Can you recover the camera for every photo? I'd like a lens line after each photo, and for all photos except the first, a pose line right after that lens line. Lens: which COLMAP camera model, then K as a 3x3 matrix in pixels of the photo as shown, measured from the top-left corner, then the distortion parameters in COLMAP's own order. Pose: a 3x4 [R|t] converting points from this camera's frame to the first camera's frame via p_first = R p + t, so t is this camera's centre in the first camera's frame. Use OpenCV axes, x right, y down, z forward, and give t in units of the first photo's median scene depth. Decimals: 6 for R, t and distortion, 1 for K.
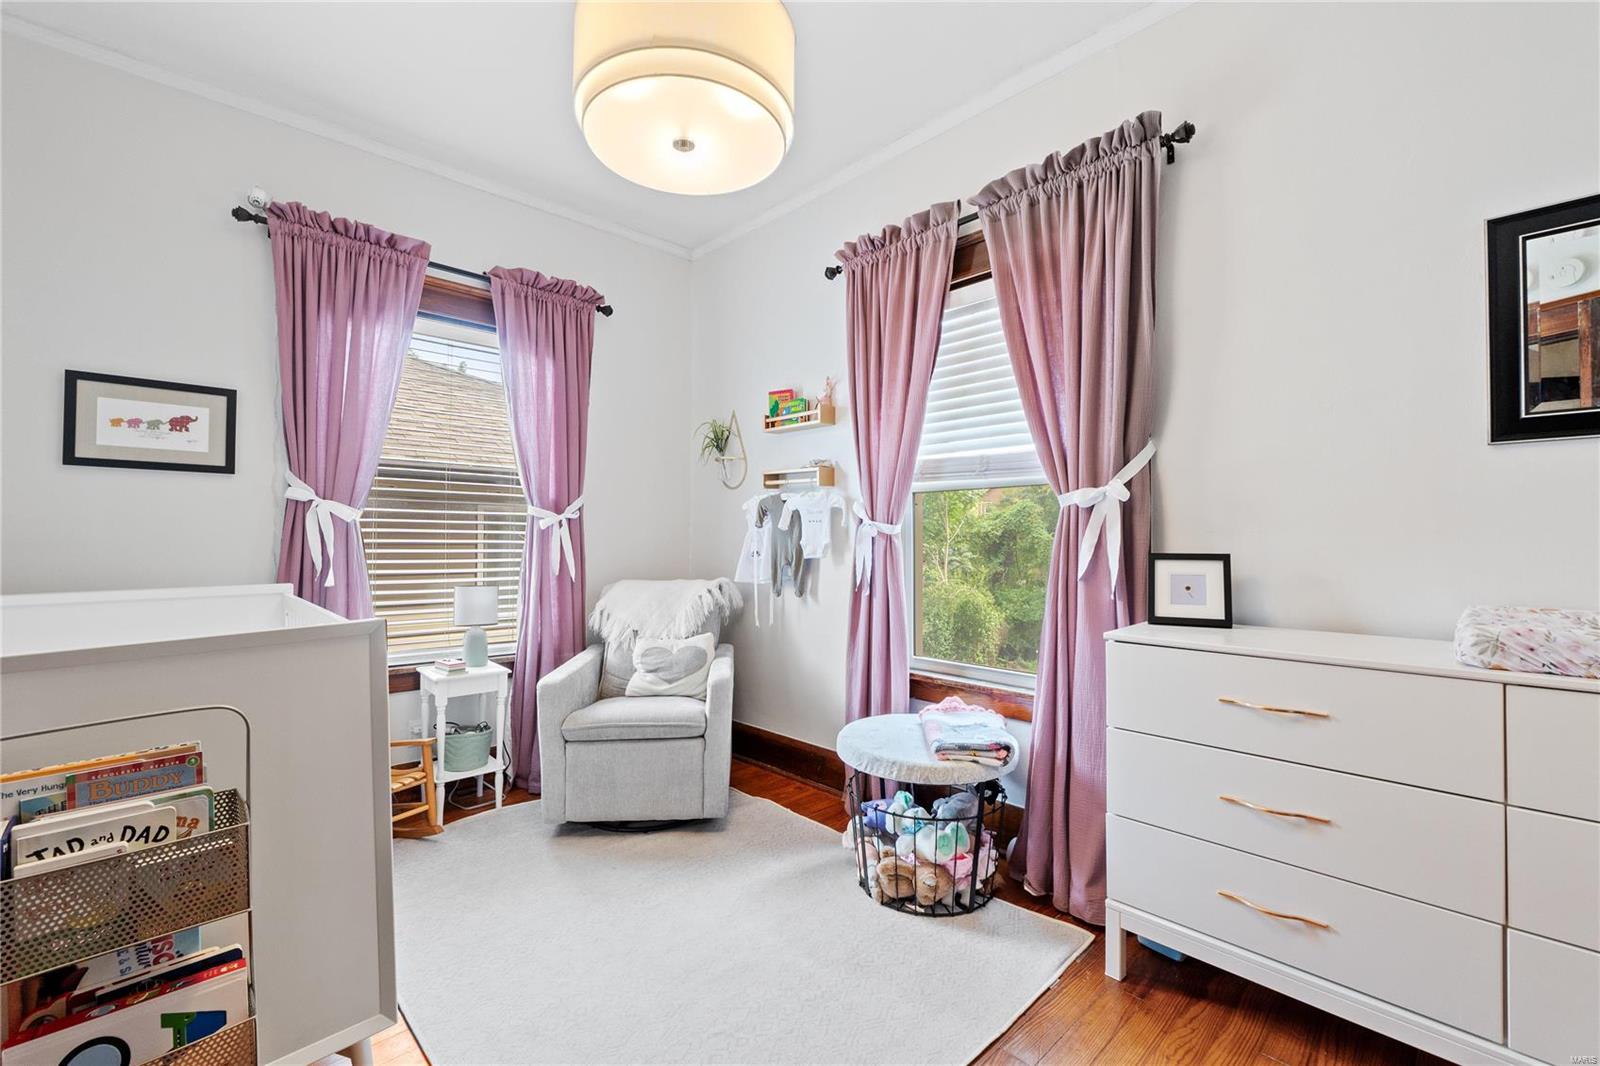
lens RADIAL K [[671.3, 0, 801.7], [0, 671.3, 528.5], [0, 0, 1]] dist [-0.016145, 0.000042]
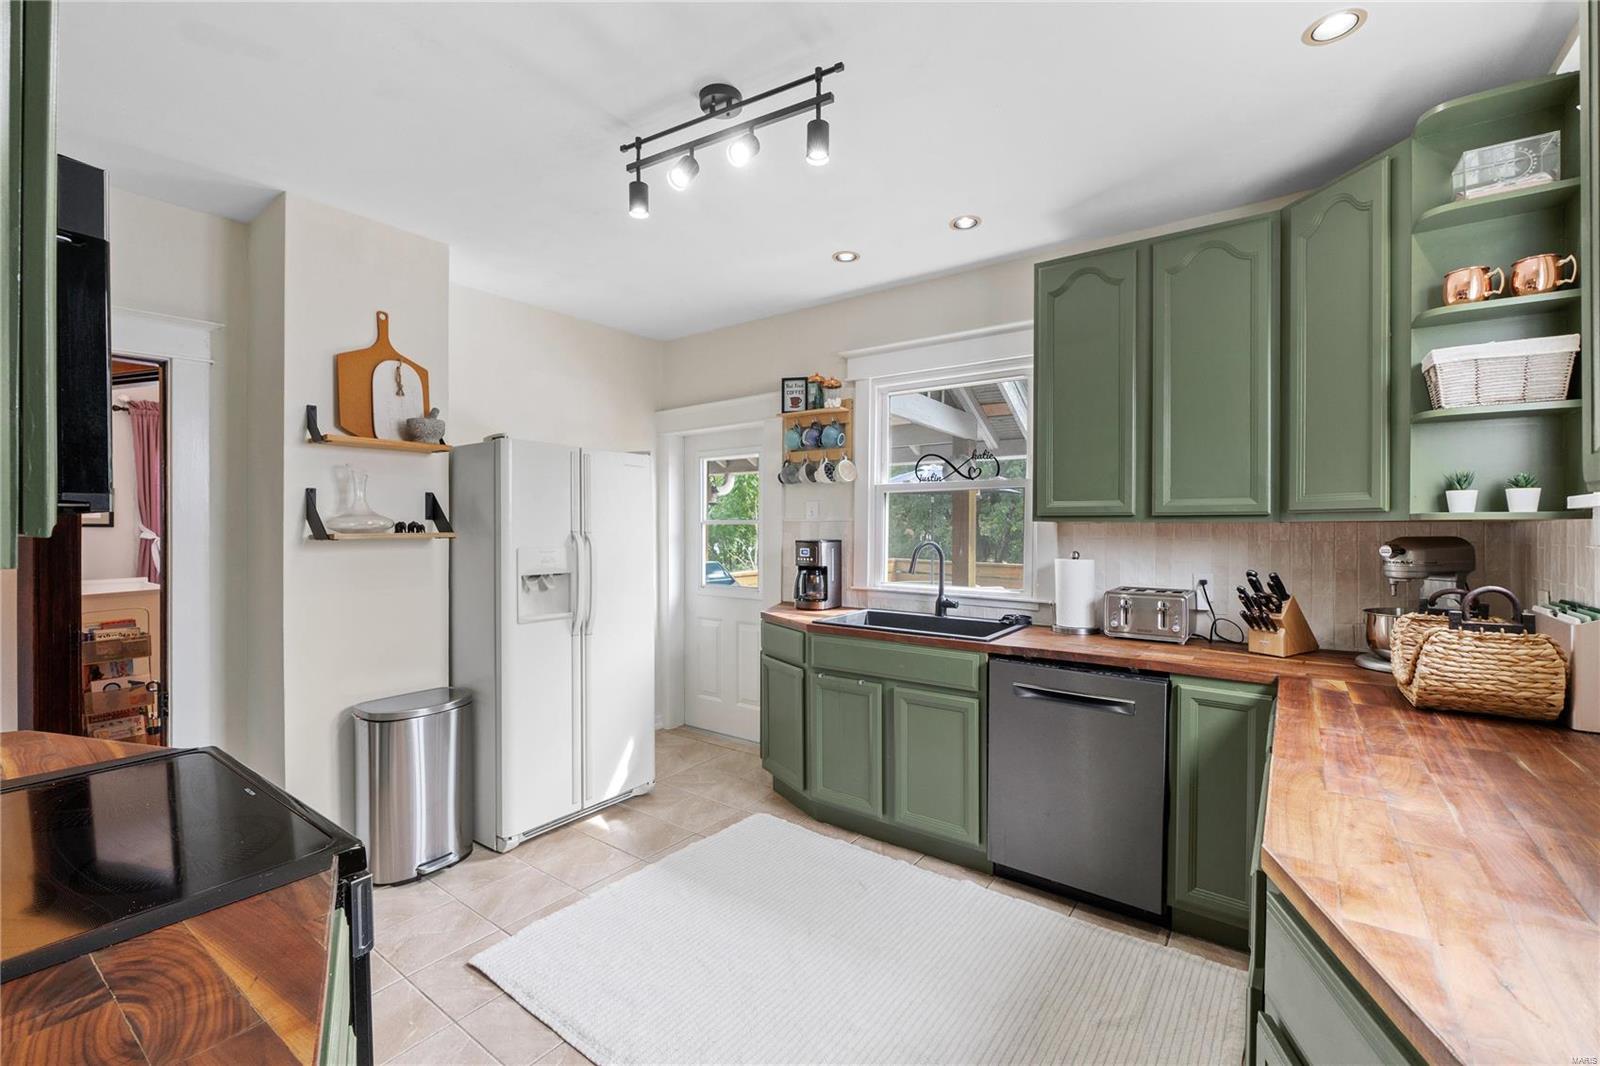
lens RADIAL K [[671.3, 0, 807.0], [0, 671.3, 531.0], [0, 0, 1]] dist [-0.016145, 0.000042]
pose [[0.984281, 0.000041, 0.176609, 0.918703], [-0.003247, 0.999835, 0.017865, -0.106688], [-0.176580, -0.018158, 0.984119, -1.405221]]
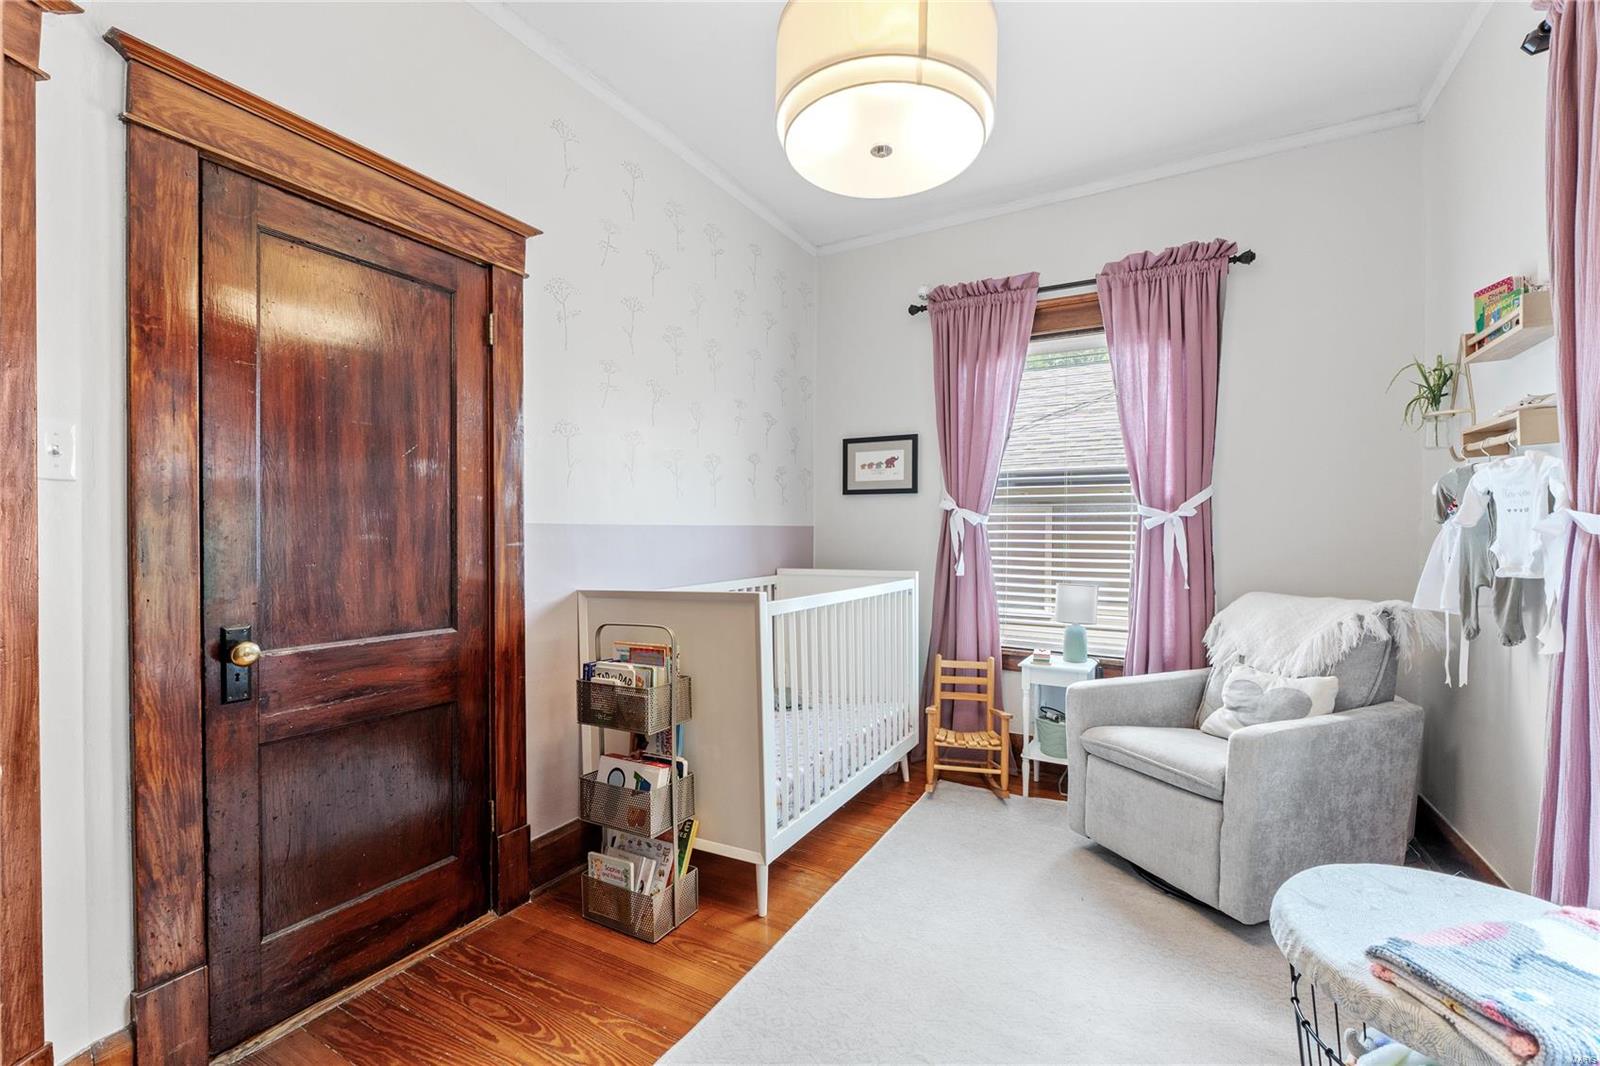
lens RADIAL K [[671.3, 0, 802.7], [0, 671.3, 535.7], [0, 0, 1]] dist [-0.016145, 0.000042]
pose [[0.284563, -0.001277, -0.958656, 0.419045], [0.011638, 0.999930, 0.002122, 0.002900], [0.958587, -0.011761, 0.284558, 0.326588]]
